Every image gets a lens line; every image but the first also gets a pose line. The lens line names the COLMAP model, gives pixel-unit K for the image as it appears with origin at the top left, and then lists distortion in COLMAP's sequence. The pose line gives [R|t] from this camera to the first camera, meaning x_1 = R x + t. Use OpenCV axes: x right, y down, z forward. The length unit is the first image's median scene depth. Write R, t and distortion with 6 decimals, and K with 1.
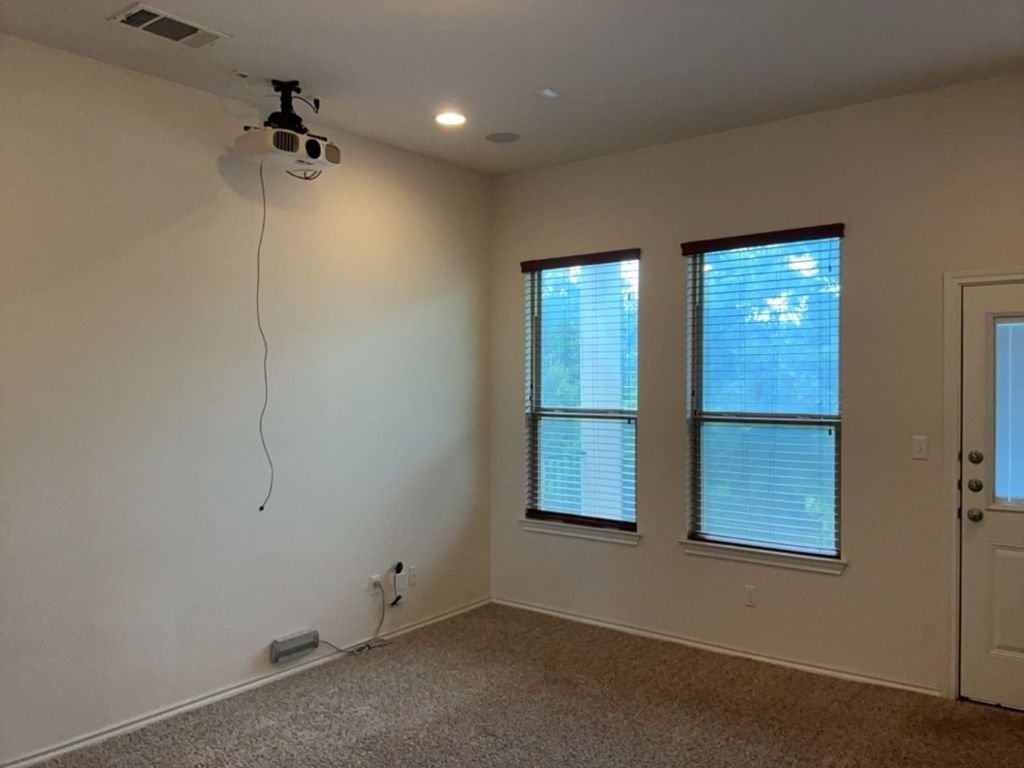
lens RADIAL K [[820.9, 0, 513.1], [0, 820.9, 385.8], [0, 0, 1]] dist [-0.007576, -0.006297]
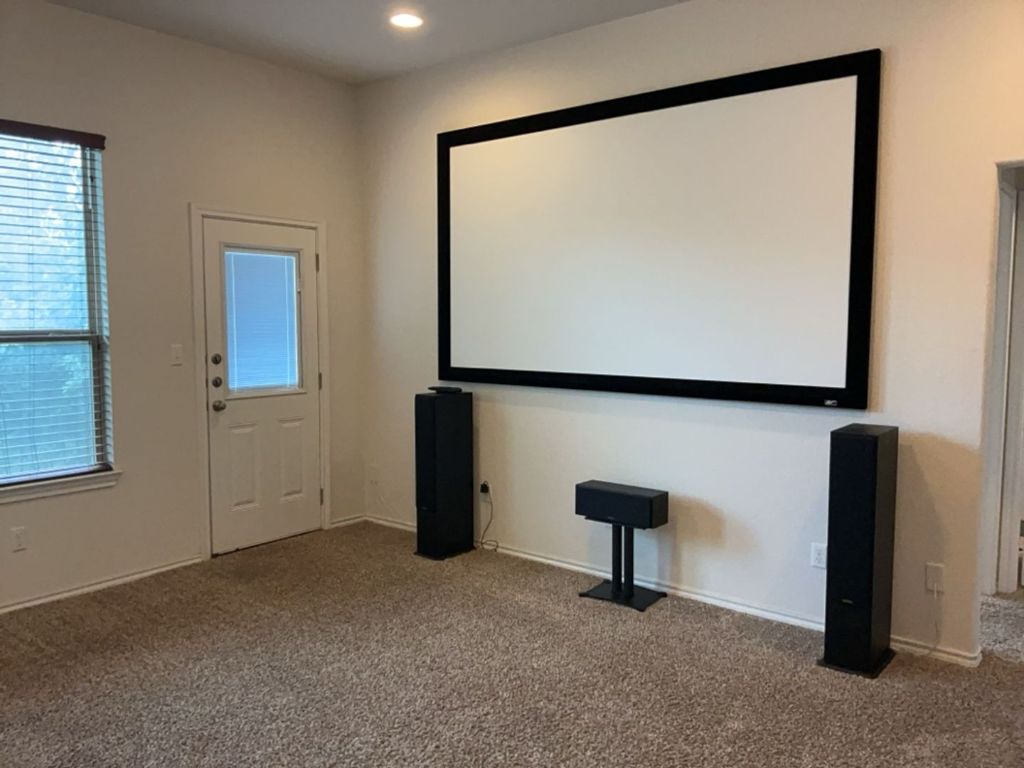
lens RADIAL K [[820.9, 0, 510.7], [0, 820.9, 385.3], [0, 0, 1]] dist [-0.007576, -0.006297]
pose [[0.023432, -0.084779, 0.996124, -0.652897], [0.008936, 0.996376, 0.084590, 0.026081], [-0.999685, 0.006919, 0.024105, 0.523599]]
